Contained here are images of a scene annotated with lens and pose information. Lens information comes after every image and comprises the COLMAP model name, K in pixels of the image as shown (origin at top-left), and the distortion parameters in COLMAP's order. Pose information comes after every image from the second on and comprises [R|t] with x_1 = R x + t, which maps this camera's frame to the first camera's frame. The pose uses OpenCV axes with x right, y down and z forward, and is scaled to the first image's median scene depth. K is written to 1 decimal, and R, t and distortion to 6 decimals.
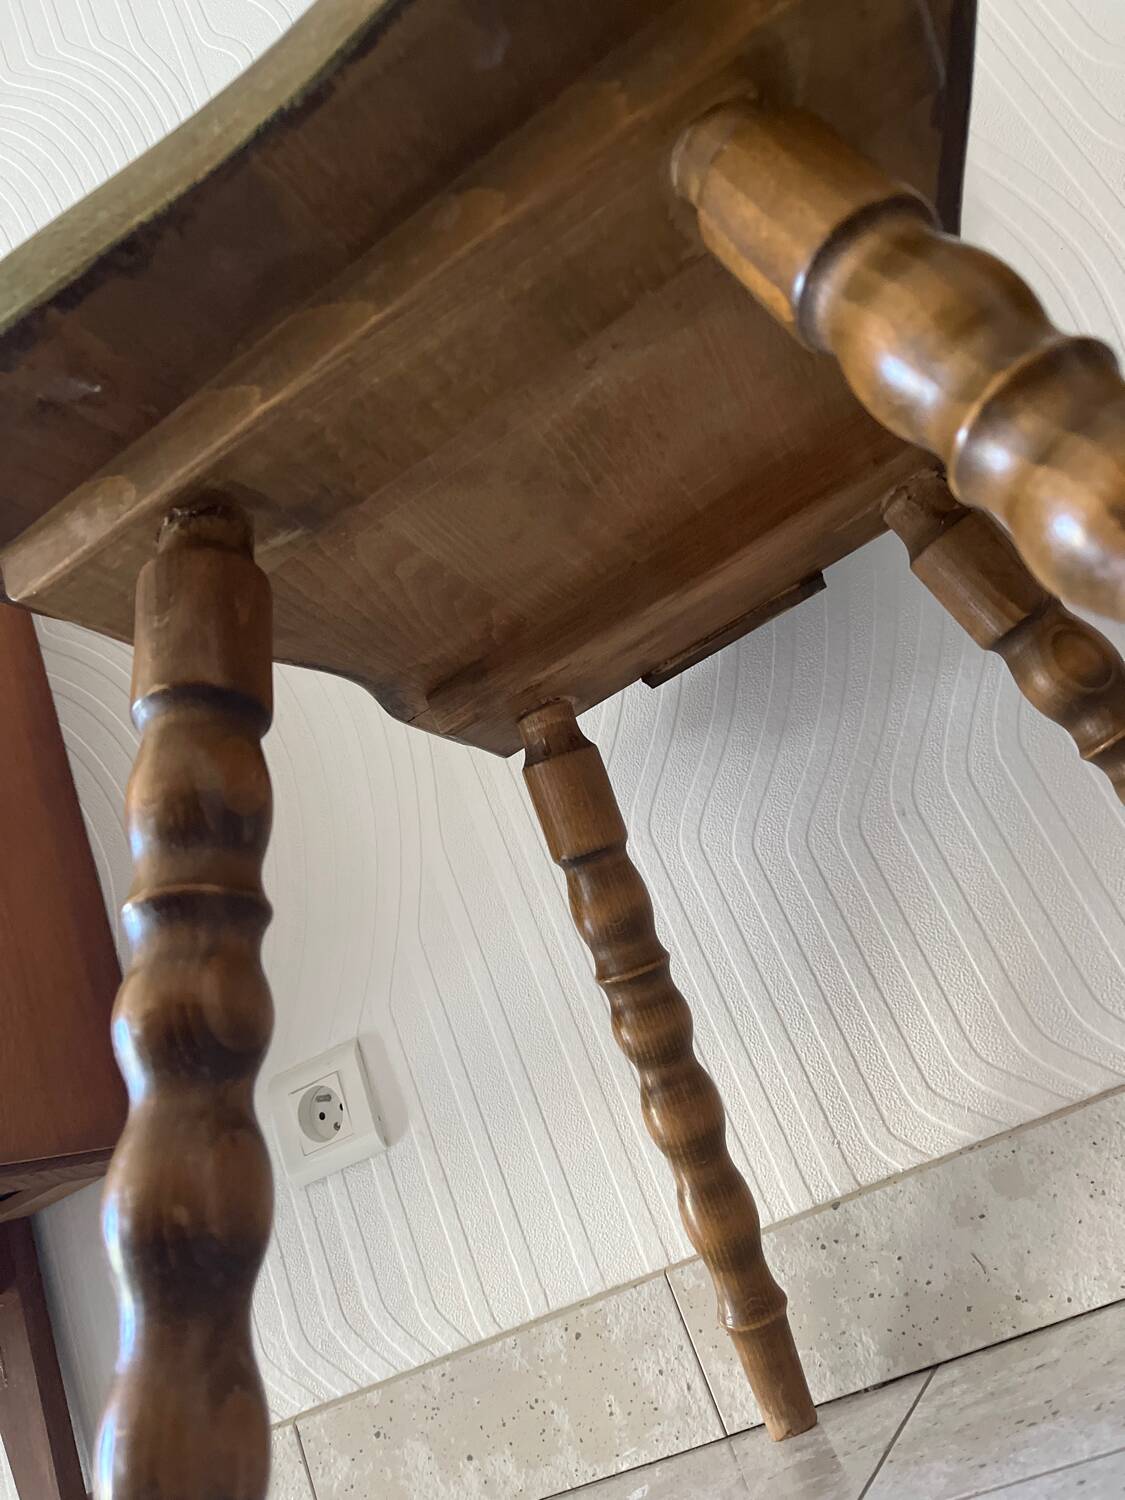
lens RADIAL K [[1146.7, 0, 572.5], [0, 1146.7, 760.8], [0, 0, 1]] dist [0.051069, -0.070311]
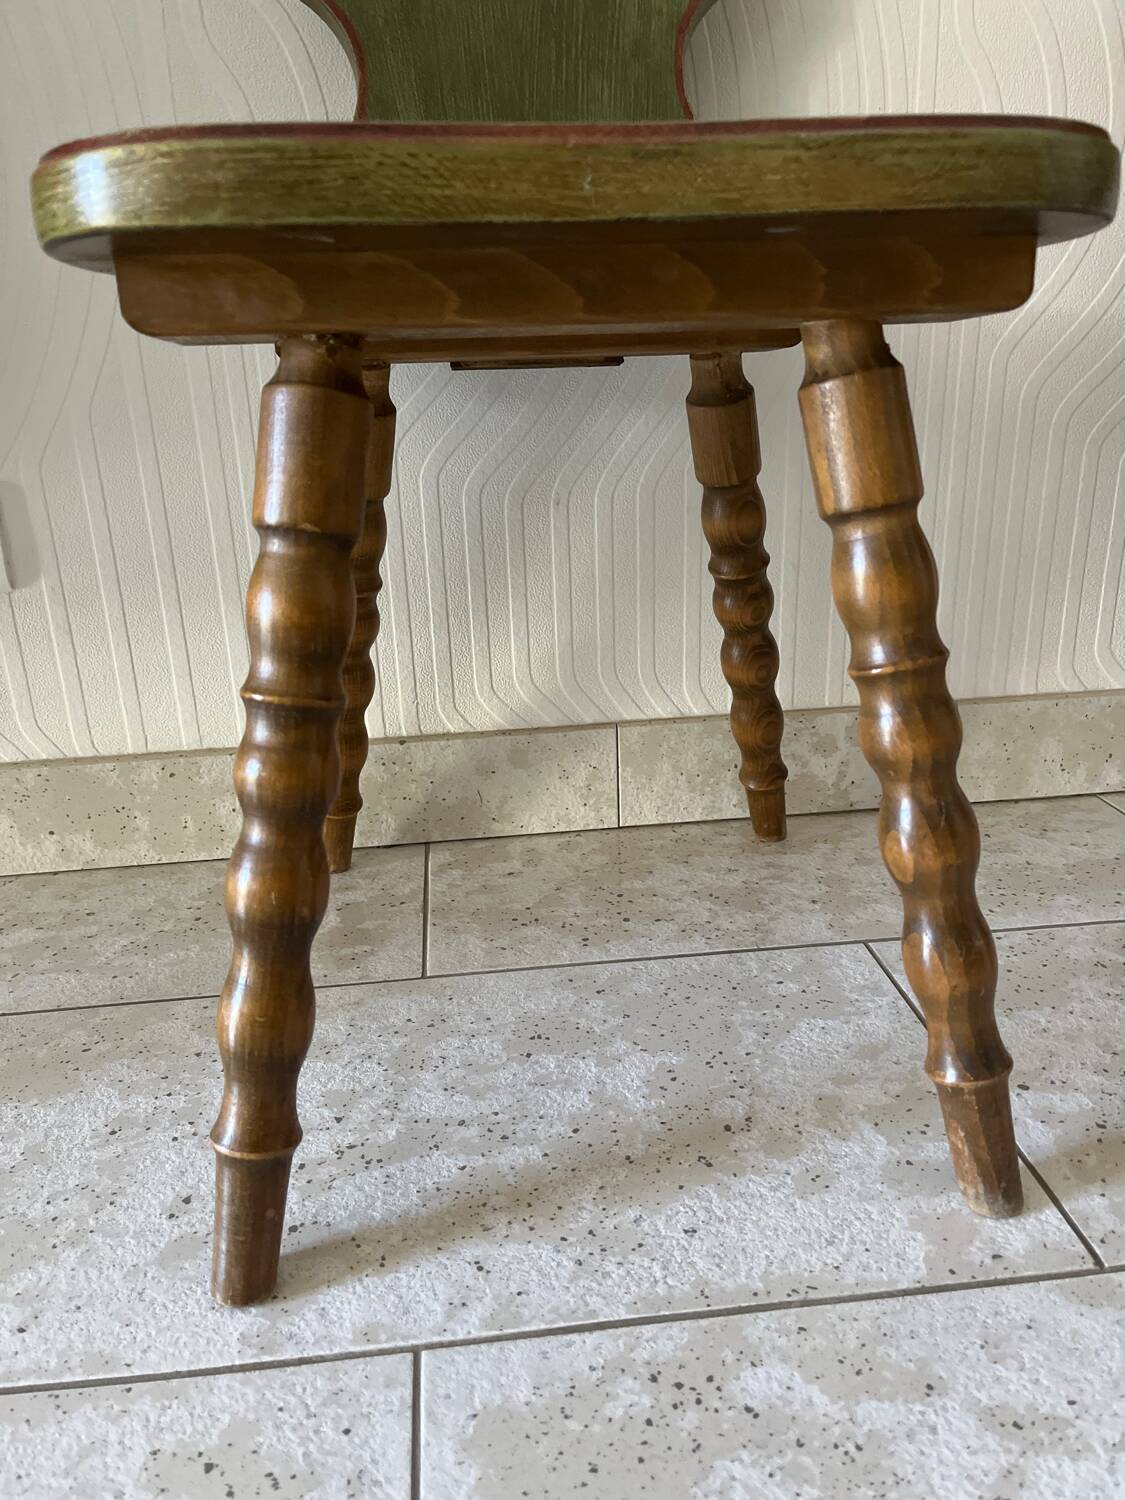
lens RADIAL K [[1137.3, 0, 568.8], [0, 1137.3, 760.9], [0, 0, 1]] dist [0.075476, -0.117636]
pose [[0.781271, 0.143271, 0.607527, -0.436540], [-0.464477, 0.783645, 0.412506, -0.258925], [-0.416985, -0.604462, 0.678785, -0.057318]]
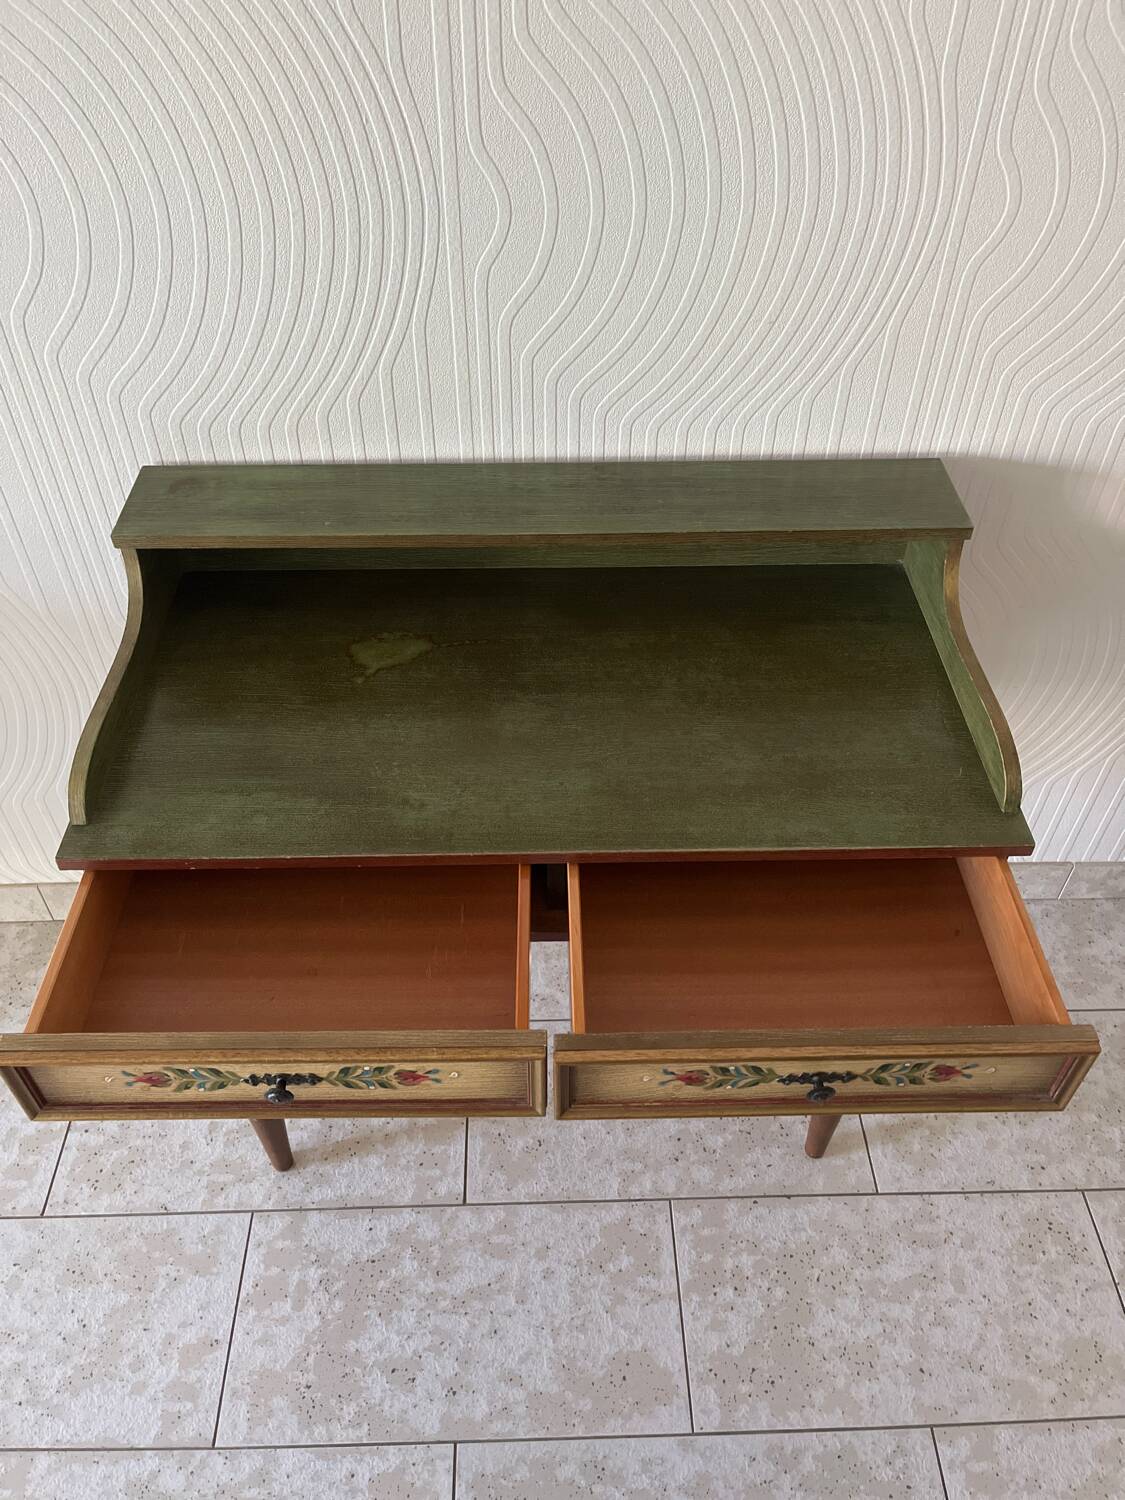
lens RADIAL K [[1135.8, 0, 561.1], [0, 1135.8, 758.2], [0, 0, 1]] dist [0.062654, -0.089656]
pose [[0.808384, -0.056135, 0.585973, -0.151177], [-0.485519, 0.499274, 0.717632, -2.468381], [-0.332846, -0.864624, 0.376351, -0.316905]]
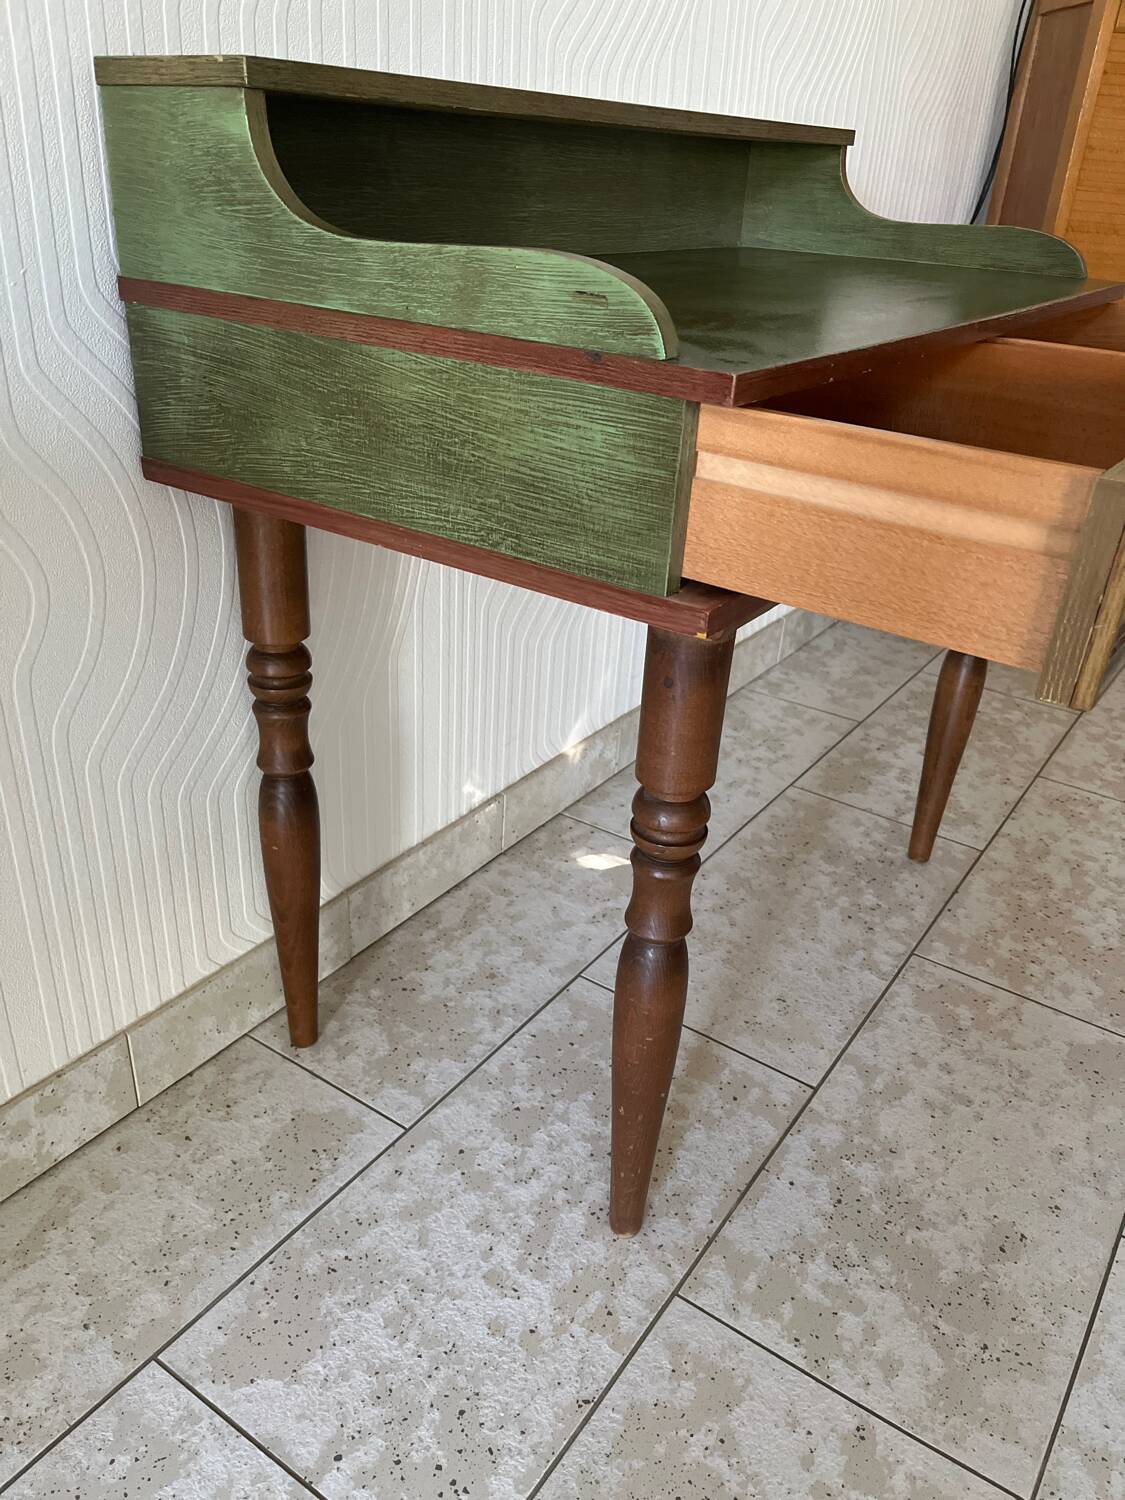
lens RADIAL K [[1137.3, 0, 568.8], [0, 1137.3, 760.9], [0, 0, 1]] dist [0.075476, -0.117636]
pose [[0.084729, -0.101904, 0.991179, -0.660062], [-0.461150, 0.877796, 0.129668, -0.745590], [-0.883267, -0.468069, 0.027382, 0.339054]]
